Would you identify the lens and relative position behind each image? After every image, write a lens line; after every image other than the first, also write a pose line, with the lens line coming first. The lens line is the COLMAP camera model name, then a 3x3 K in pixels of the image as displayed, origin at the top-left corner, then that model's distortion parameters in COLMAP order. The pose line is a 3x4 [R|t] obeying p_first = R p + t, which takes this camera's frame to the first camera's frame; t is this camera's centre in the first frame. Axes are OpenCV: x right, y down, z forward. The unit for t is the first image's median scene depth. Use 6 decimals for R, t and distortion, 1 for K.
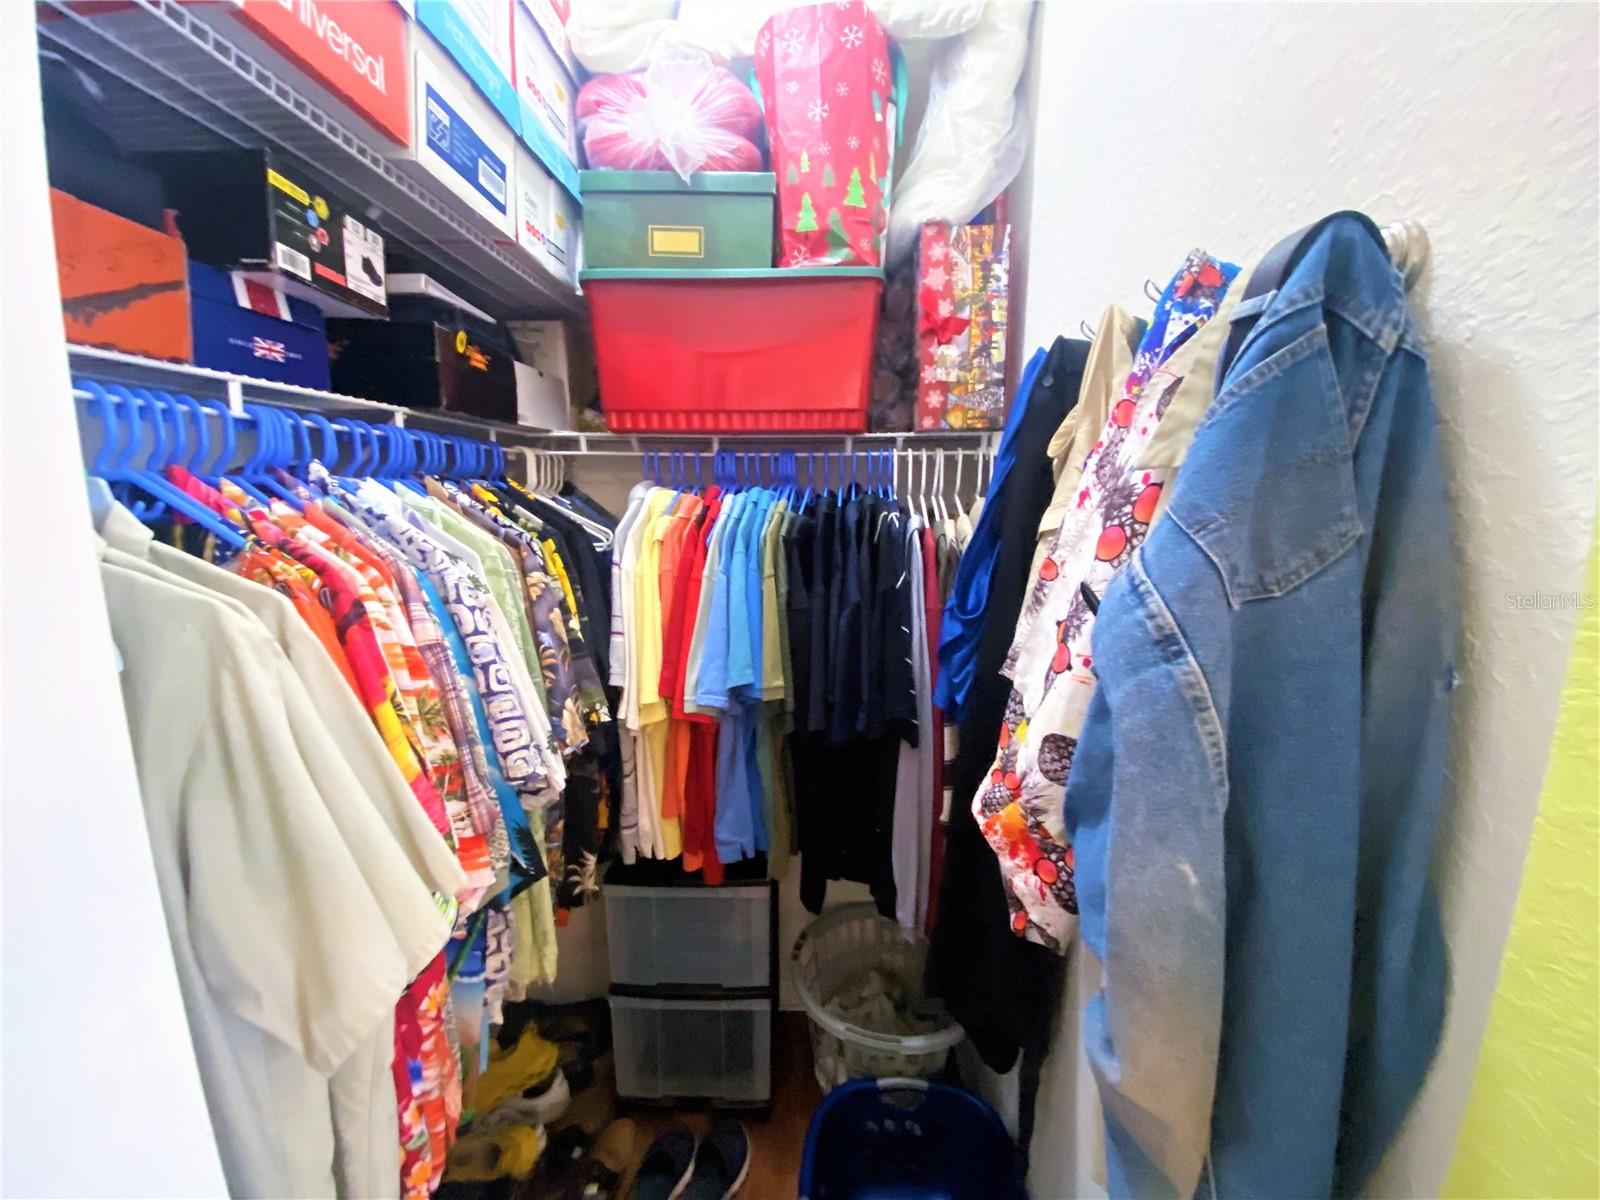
lens RADIAL K [[650.9, 0, 793.8], [0, 650.9, 597.3], [0, 0, 1]] dist [0.072876, -0.048781]
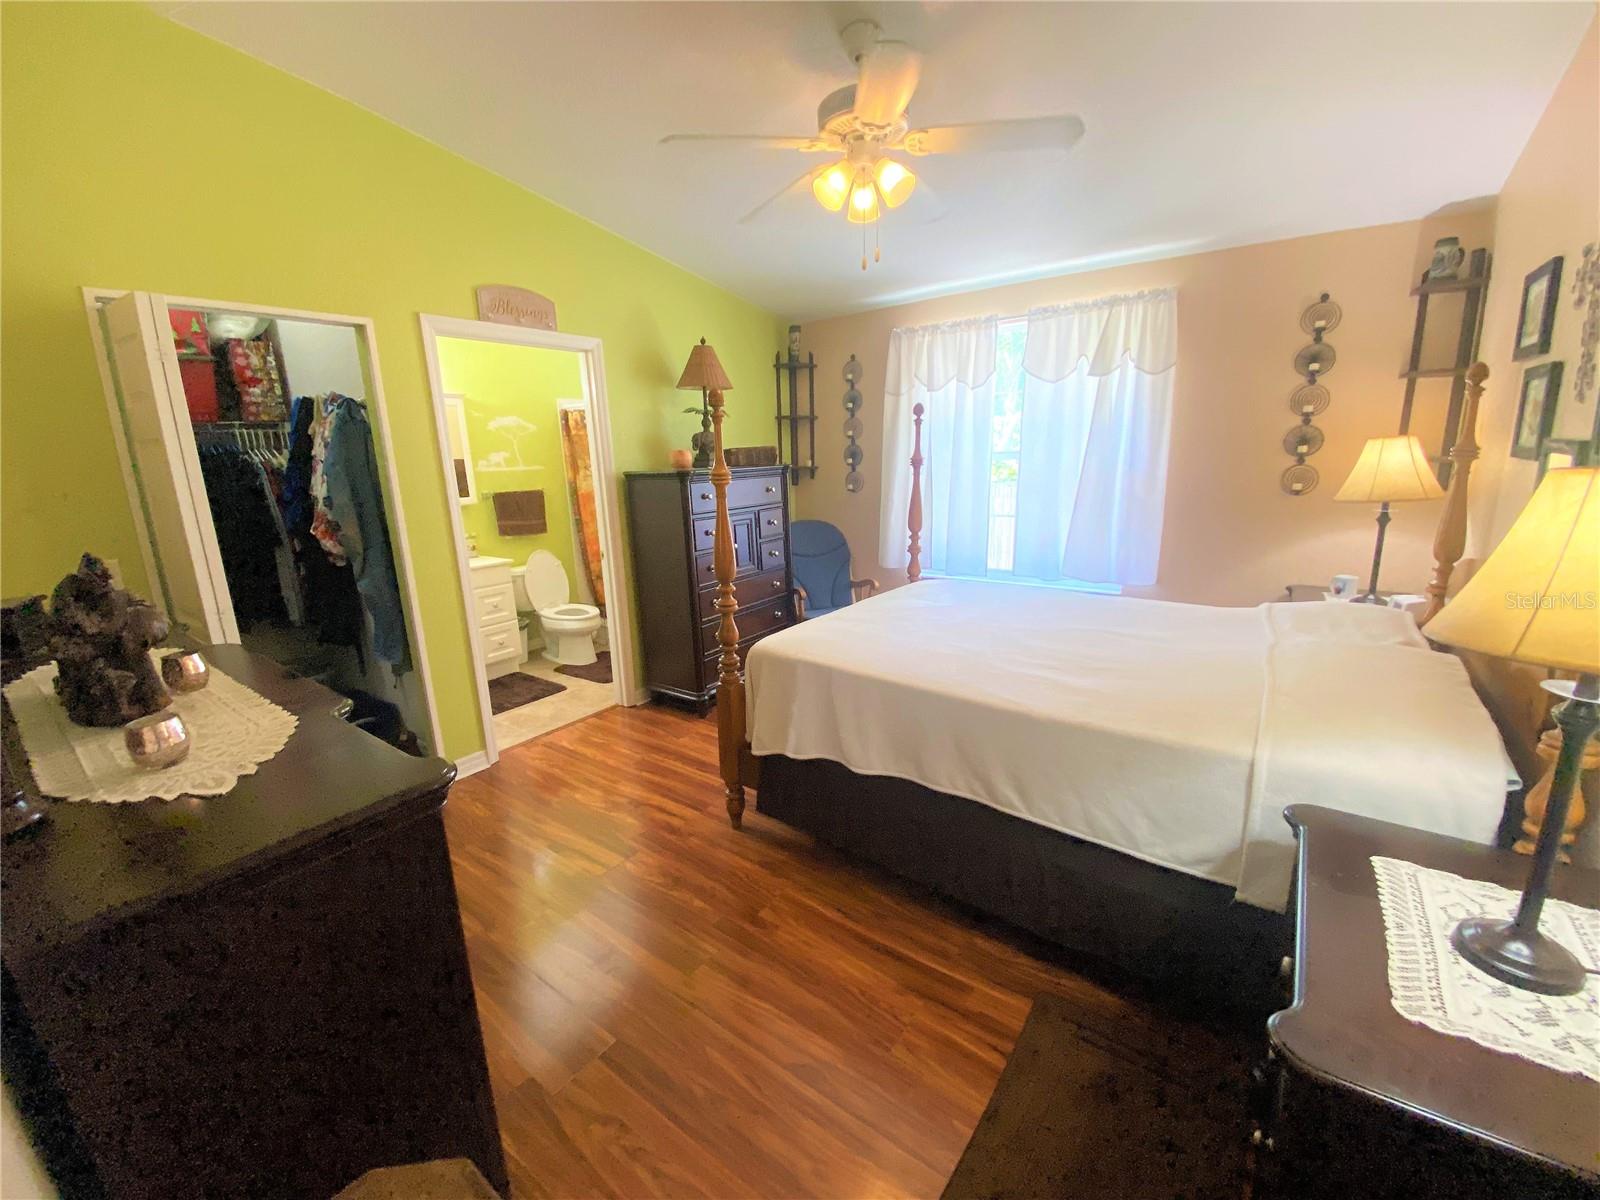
lens RADIAL K [[650.9, 0, 793.8], [0, 650.9, 597.3], [0, 0, 1]] dist [0.072876, -0.048781]
pose [[0.590318, -0.193728, 0.783578, -0.688312], [0.175088, 0.978390, 0.109988, 0.466474], [-0.787952, 0.072267, 0.611481, -2.073696]]
